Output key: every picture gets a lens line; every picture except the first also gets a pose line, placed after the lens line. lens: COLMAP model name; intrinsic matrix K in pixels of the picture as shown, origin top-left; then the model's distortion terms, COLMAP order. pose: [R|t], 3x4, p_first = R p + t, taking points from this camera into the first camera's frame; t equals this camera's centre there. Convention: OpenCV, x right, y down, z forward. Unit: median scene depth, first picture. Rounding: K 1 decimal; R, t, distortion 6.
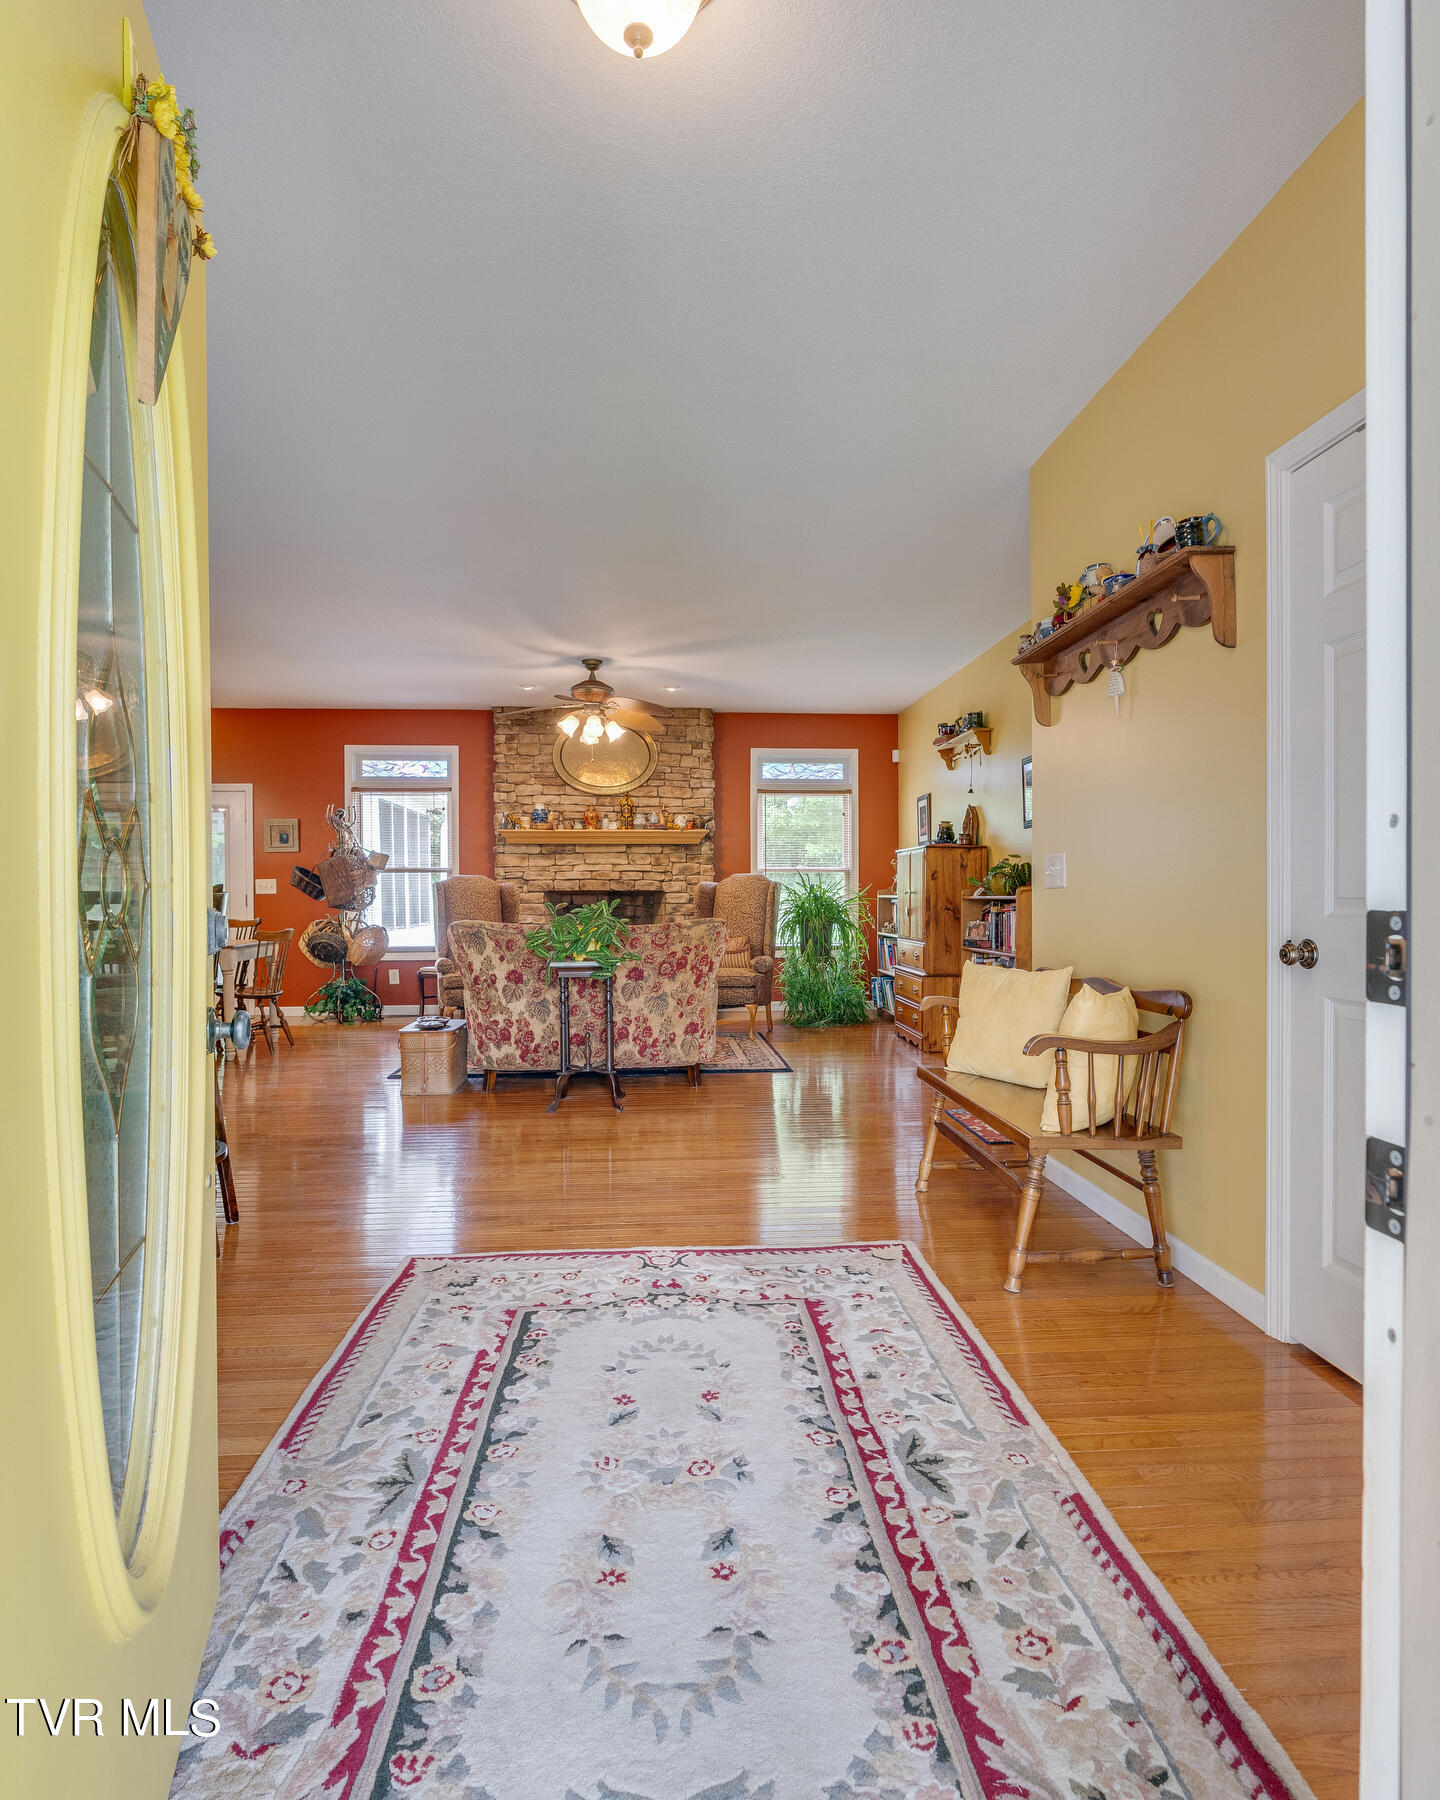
lens RADIAL K [[965.3, 0, 721.8], [0, 965.3, 899.5], [0, 0, 1]] dist [0.004020, 0.000084]
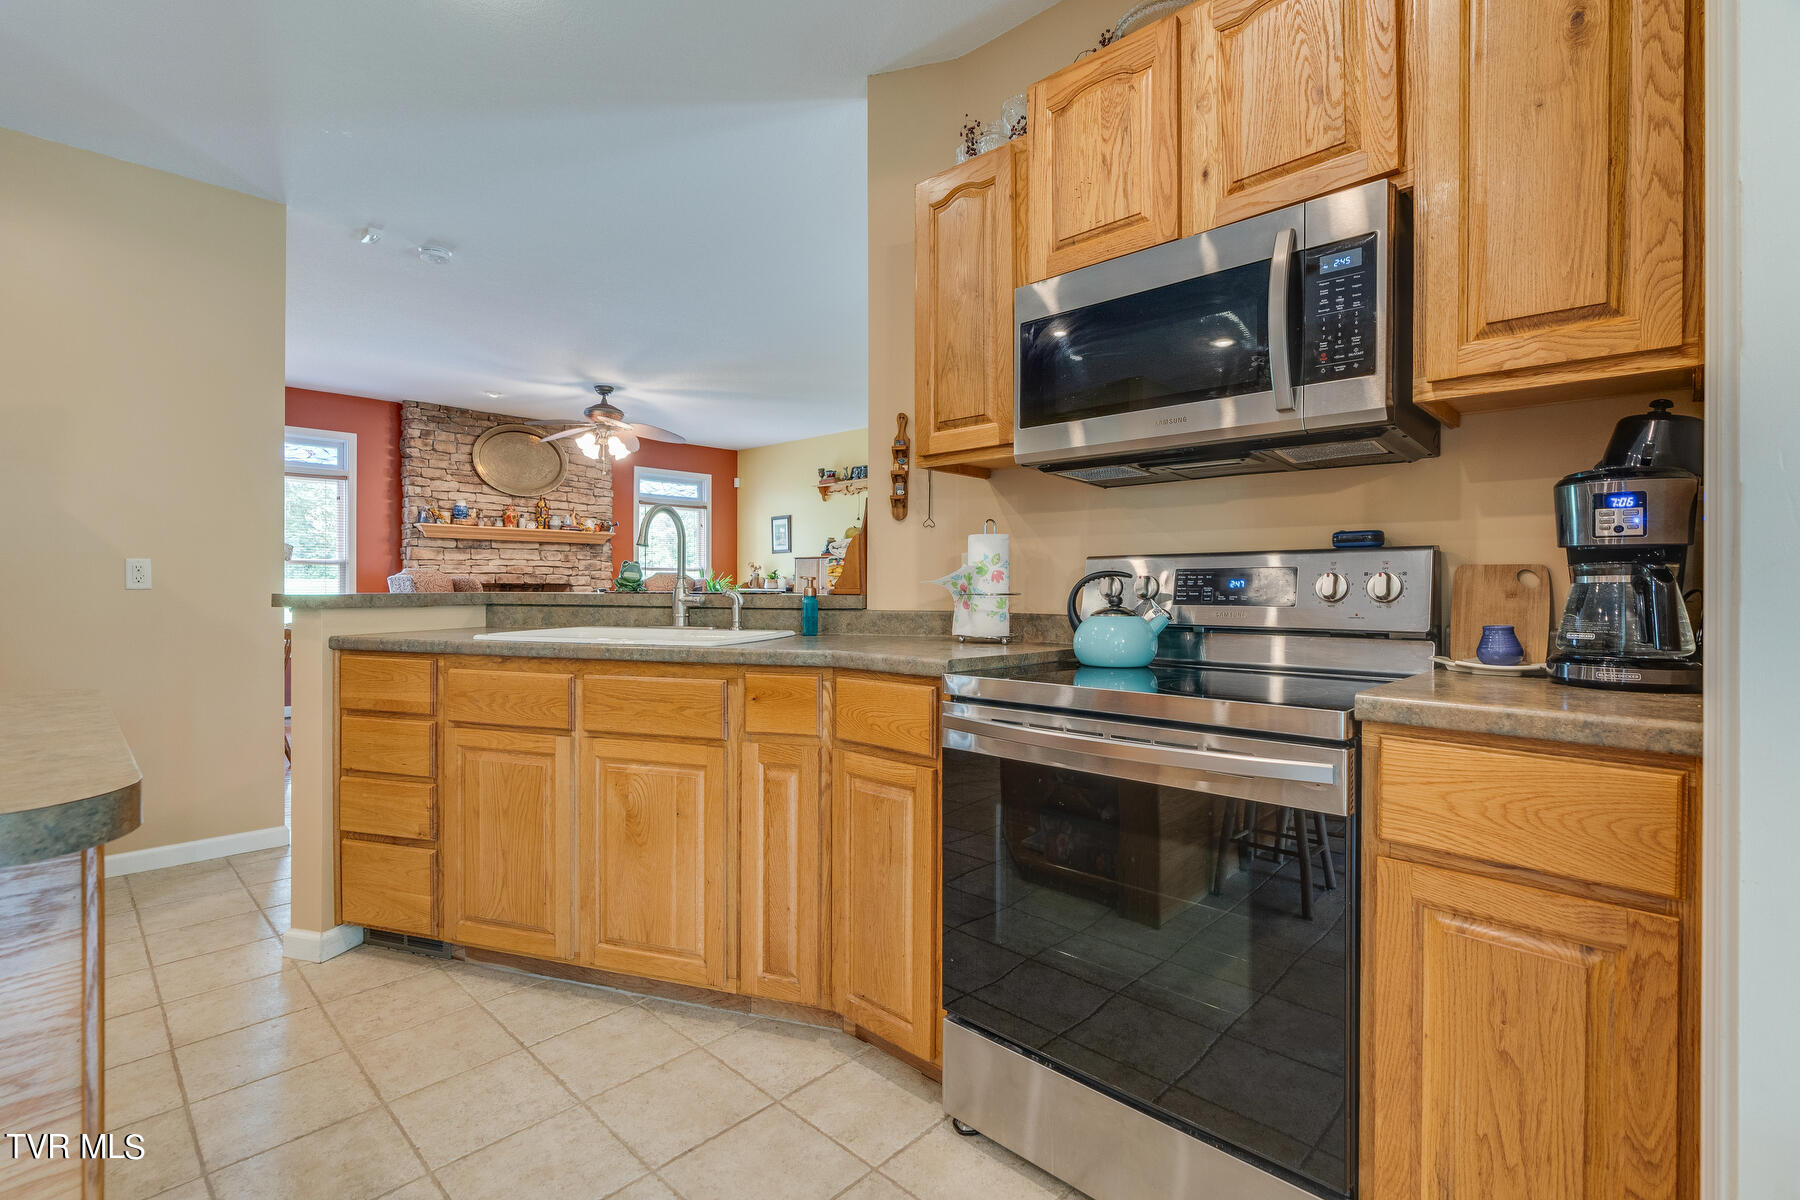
lens RADIAL K [[813.0, 0, 889.4], [0, 813.0, 586.9], [0, 0, 1]] dist [-0.004920, 0.000616]
pose [[0.745225, 0.002774, 0.666807, -0.423010], [-0.001581, 0.999996, -0.002393, -0.004033], [-0.666811, 0.000730, 0.745227, 0.033484]]
